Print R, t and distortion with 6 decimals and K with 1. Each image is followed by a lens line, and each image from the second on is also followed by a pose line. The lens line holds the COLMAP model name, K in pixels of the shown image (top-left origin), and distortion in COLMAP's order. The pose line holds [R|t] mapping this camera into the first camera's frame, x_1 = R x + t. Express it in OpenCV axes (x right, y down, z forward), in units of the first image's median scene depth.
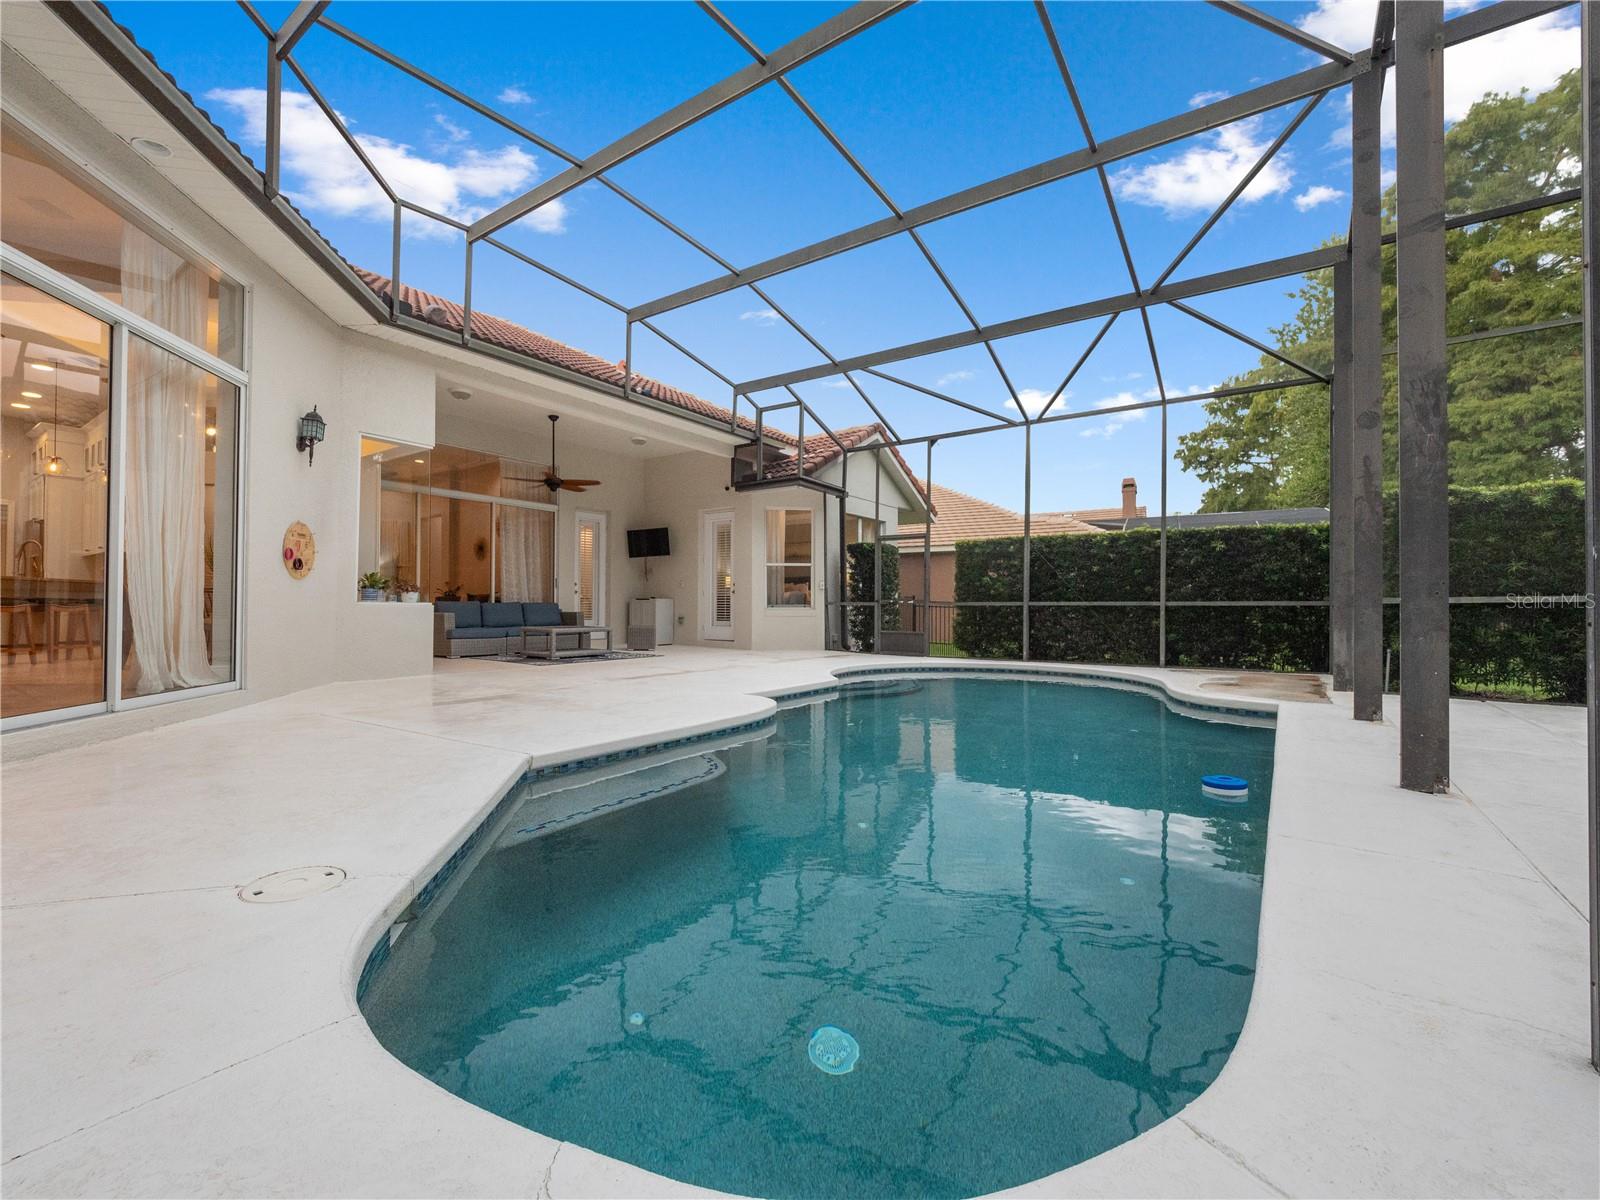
lens RADIAL K [[687.1, 0, 800.6], [0, 687.1, 606.2], [0, 0, 1]] dist [-0.000697, -0.005334]
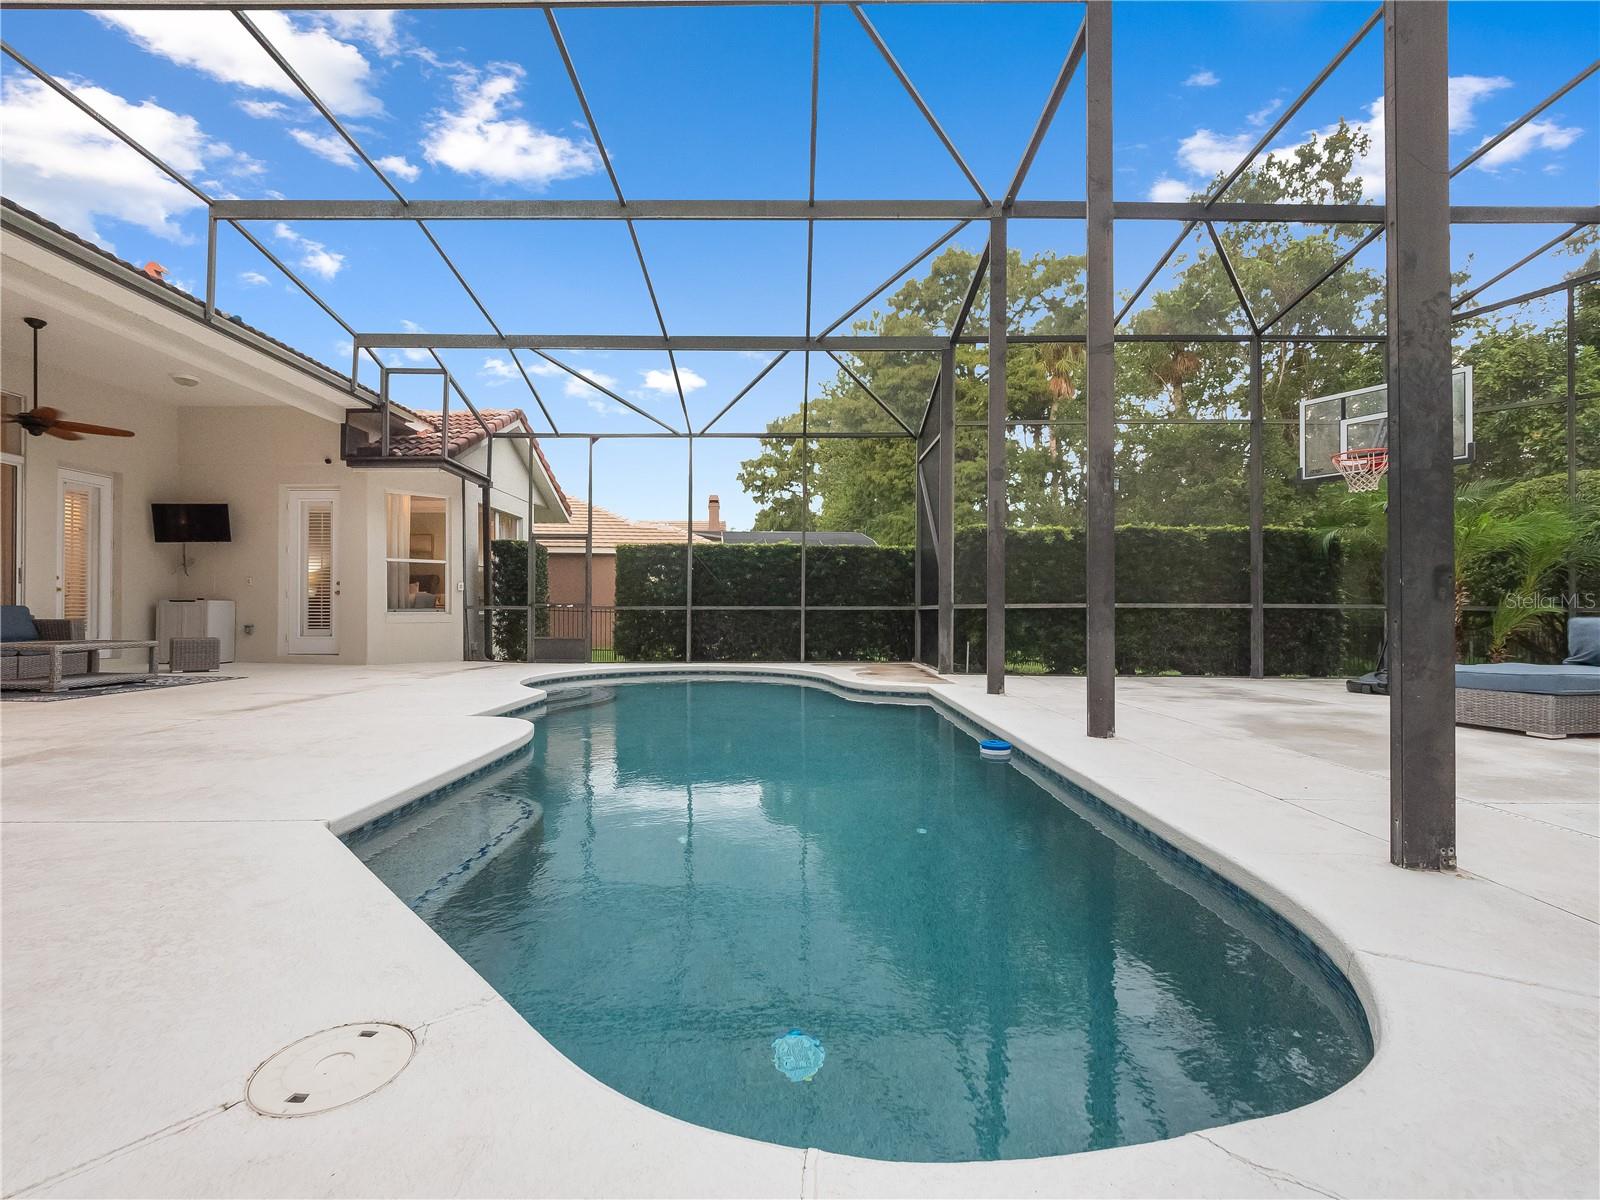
lens RADIAL K [[687.1, 0, 805.7], [0, 687.1, 611.4], [0, 0, 1]] dist [-0.000697, -0.005334]
pose [[0.818698, -0.001171, 0.574223, -0.116093], [0.000162, 0.999998, 0.001809, -0.000237], [-0.574224, -0.001388, 0.818697, 0.040838]]
